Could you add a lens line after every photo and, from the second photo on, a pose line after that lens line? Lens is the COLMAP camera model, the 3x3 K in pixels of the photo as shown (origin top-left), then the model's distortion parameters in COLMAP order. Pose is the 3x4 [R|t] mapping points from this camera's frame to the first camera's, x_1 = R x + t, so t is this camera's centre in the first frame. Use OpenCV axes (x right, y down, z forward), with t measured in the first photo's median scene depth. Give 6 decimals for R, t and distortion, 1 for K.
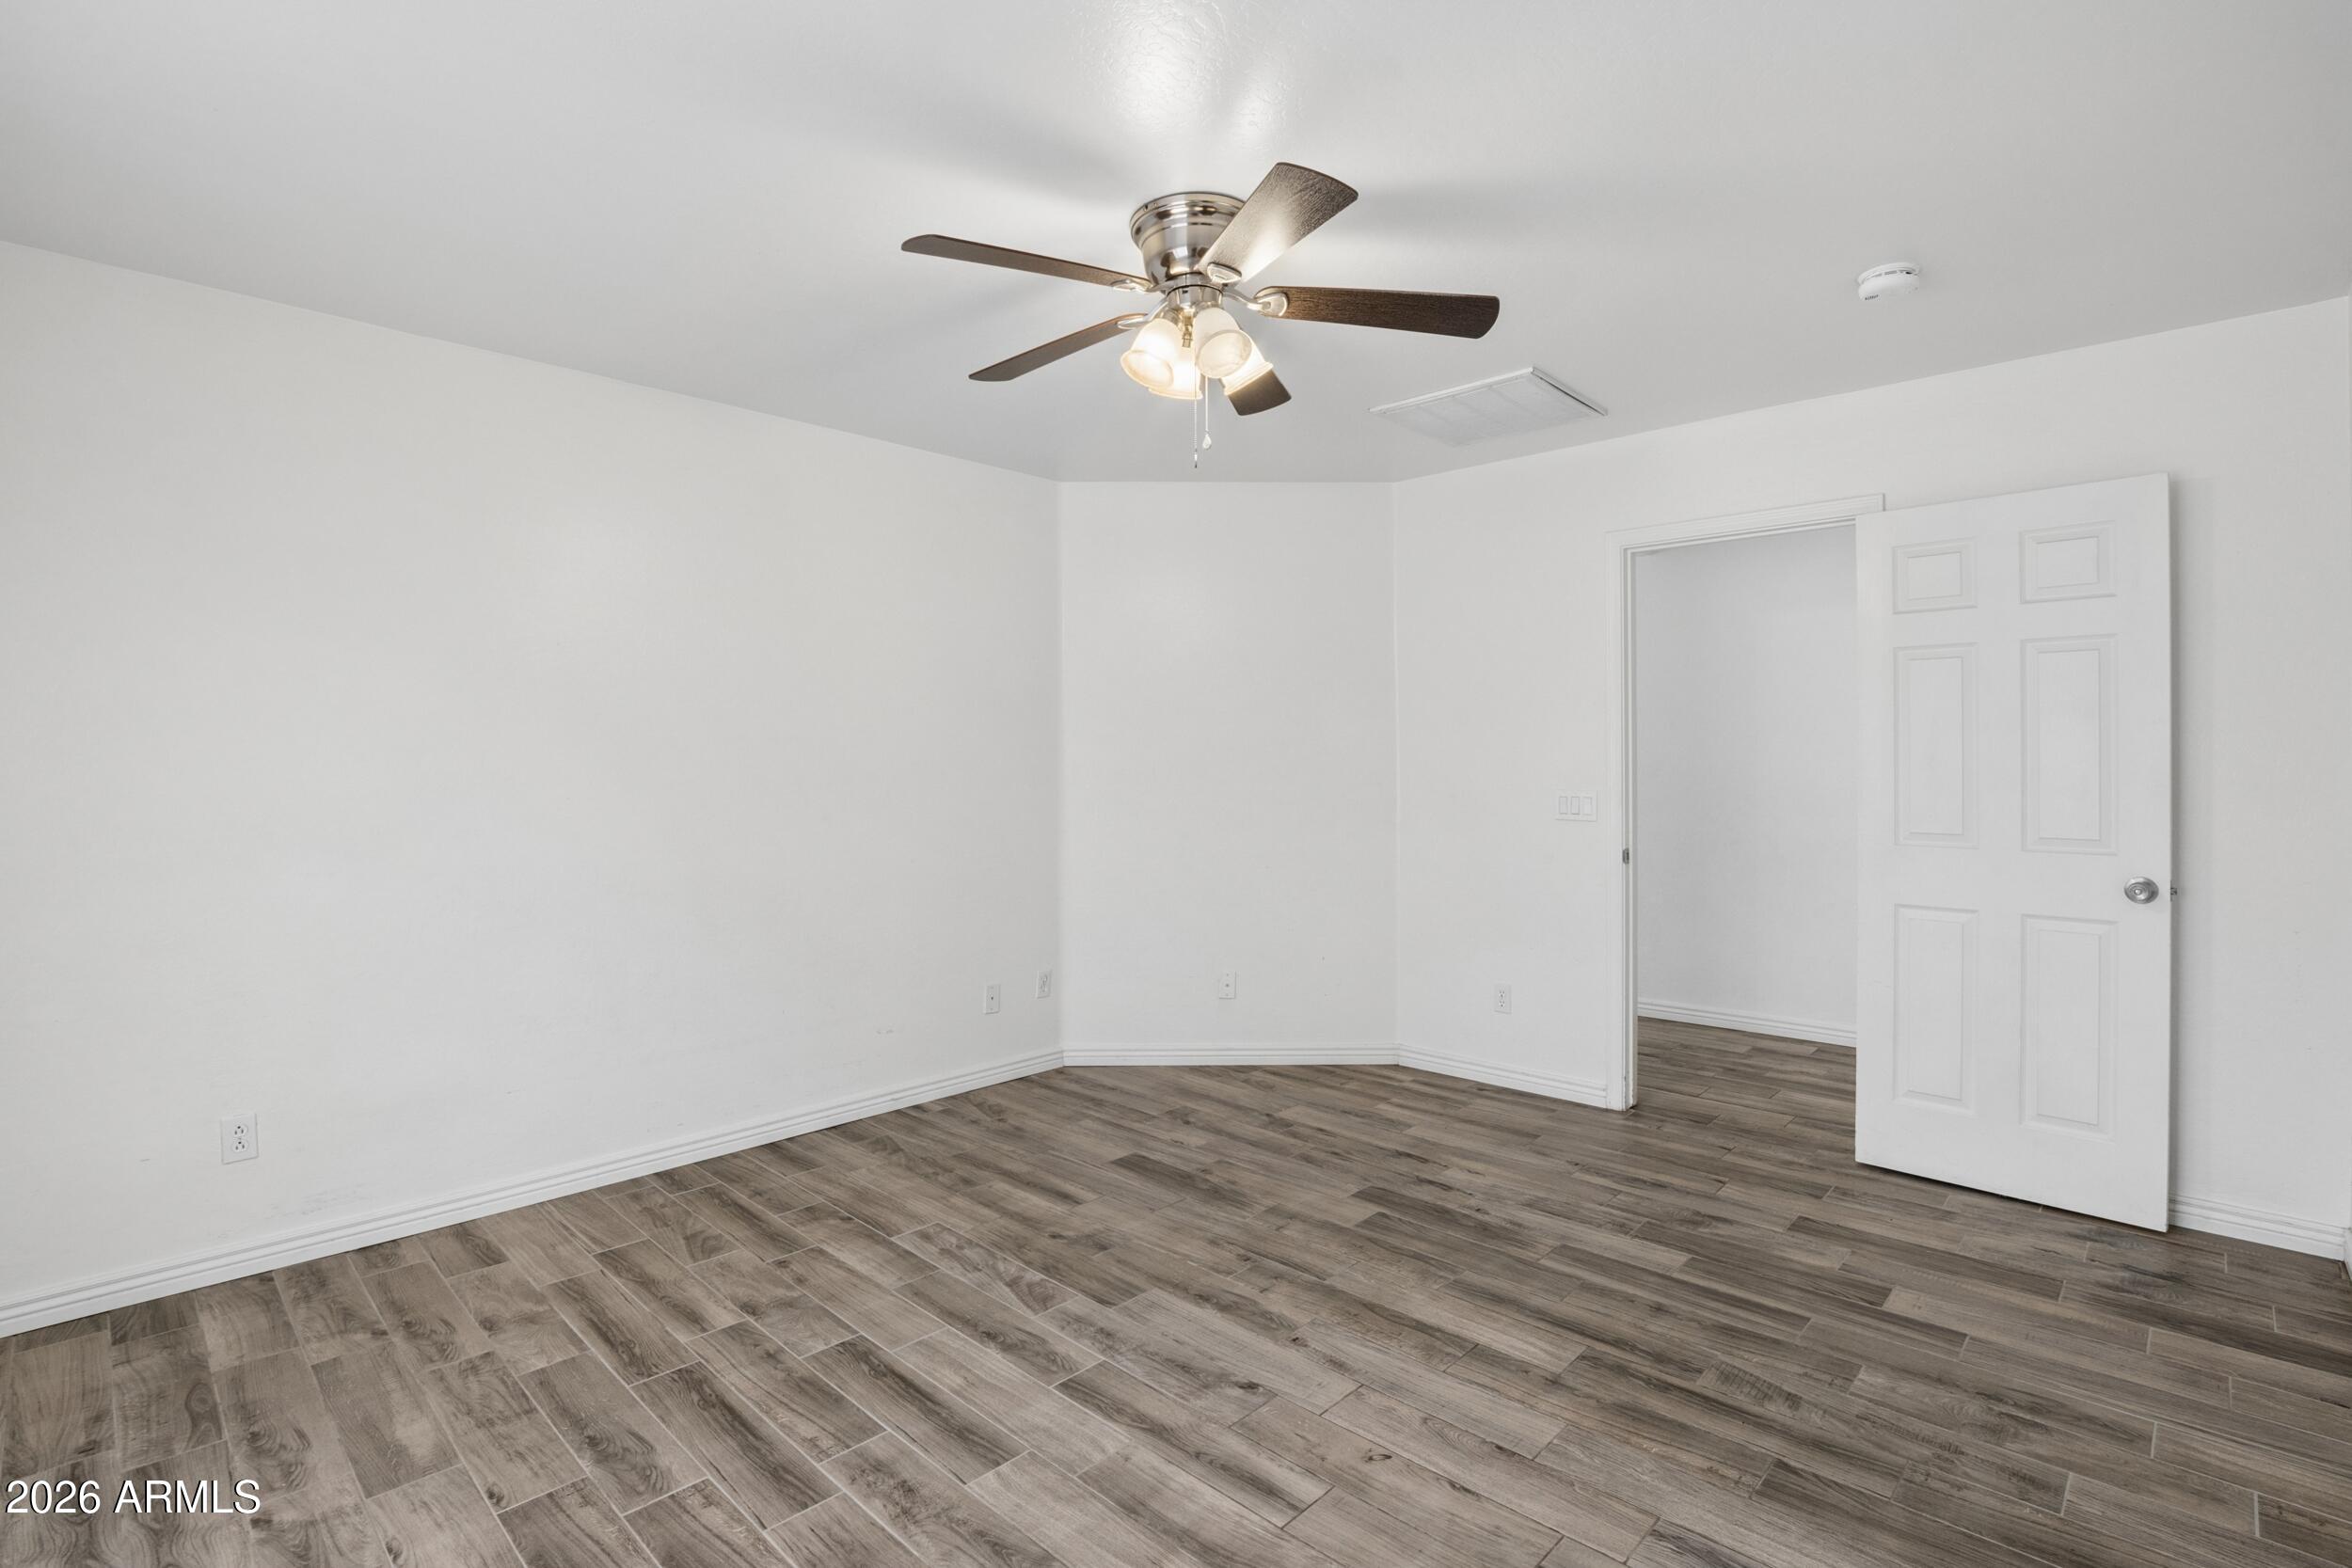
lens RADIAL K [[1100.6, 0, 1165.1], [0, 1100.6, 777.7], [0, 0, 1]] dist [-0.033050, 0.004135]
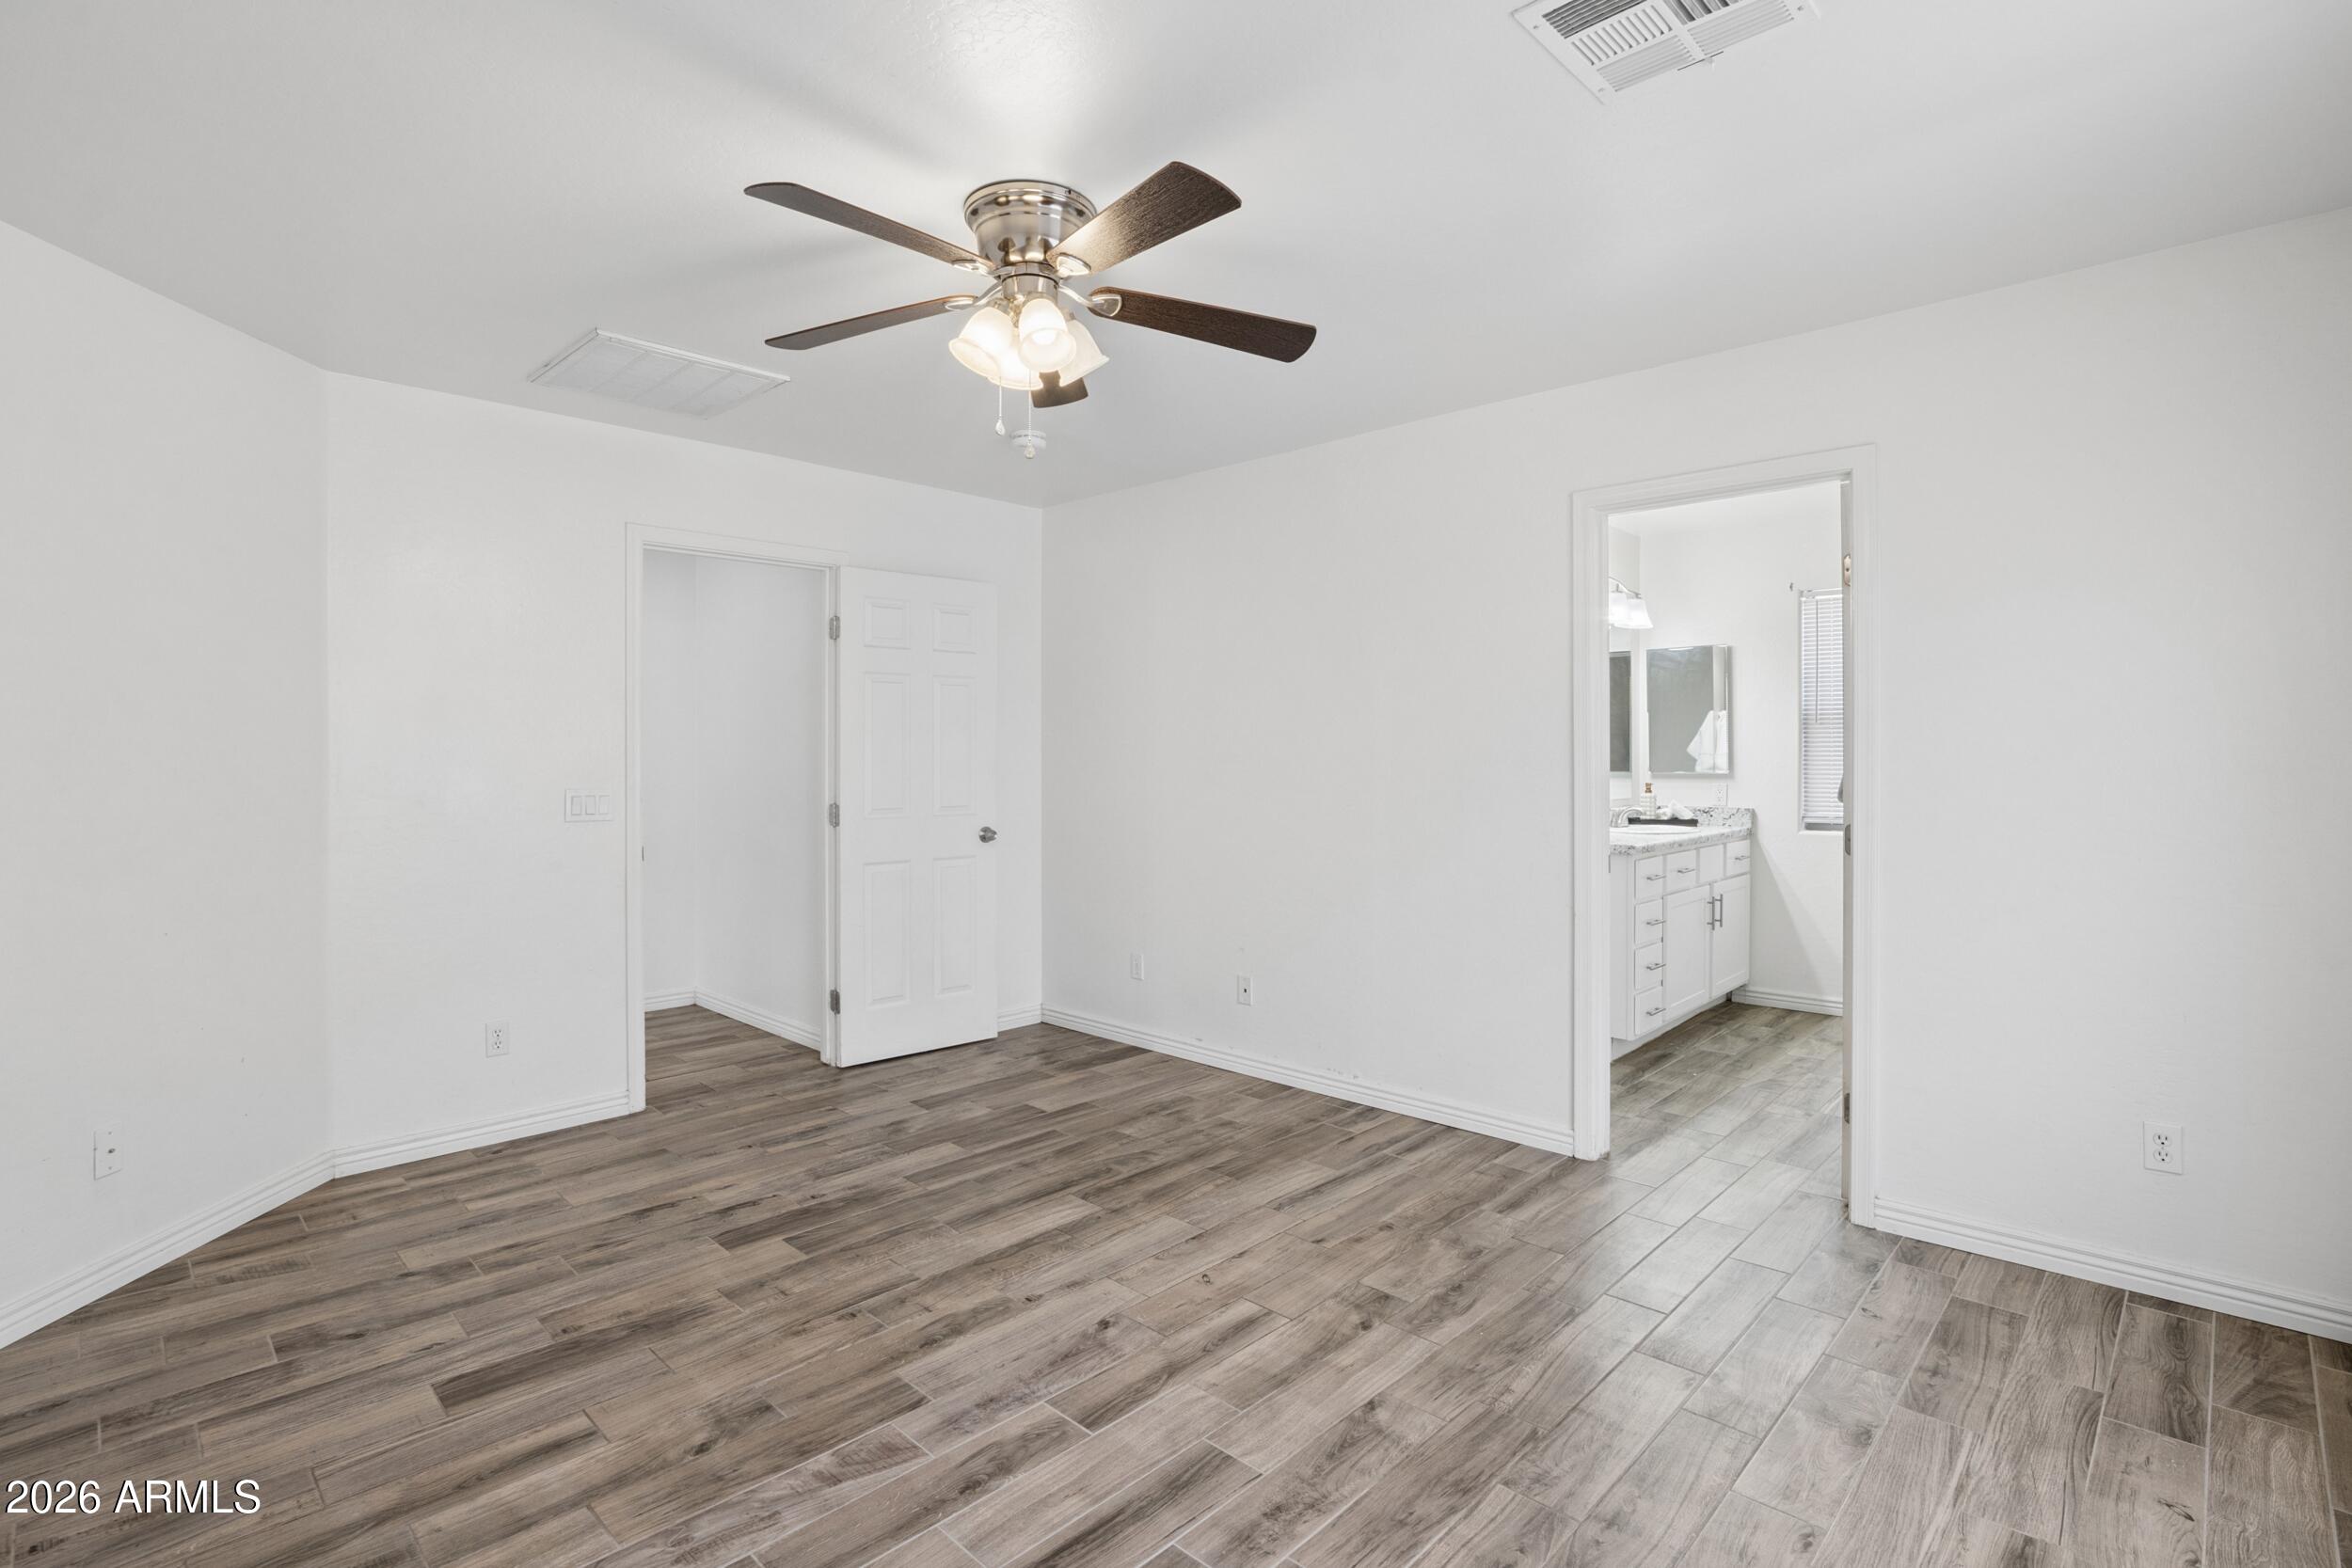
lens RADIAL K [[1100.6, 0, 1165.1], [0, 1100.6, 777.7], [0, 0, 1]] dist [-0.033050, 0.004135]
pose [[0.012326, -0.018625, 0.999751, -0.761273], [0.018259, 0.999664, 0.018399, -0.009218], [-0.999757, 0.018028, 0.012662, 0.687366]]
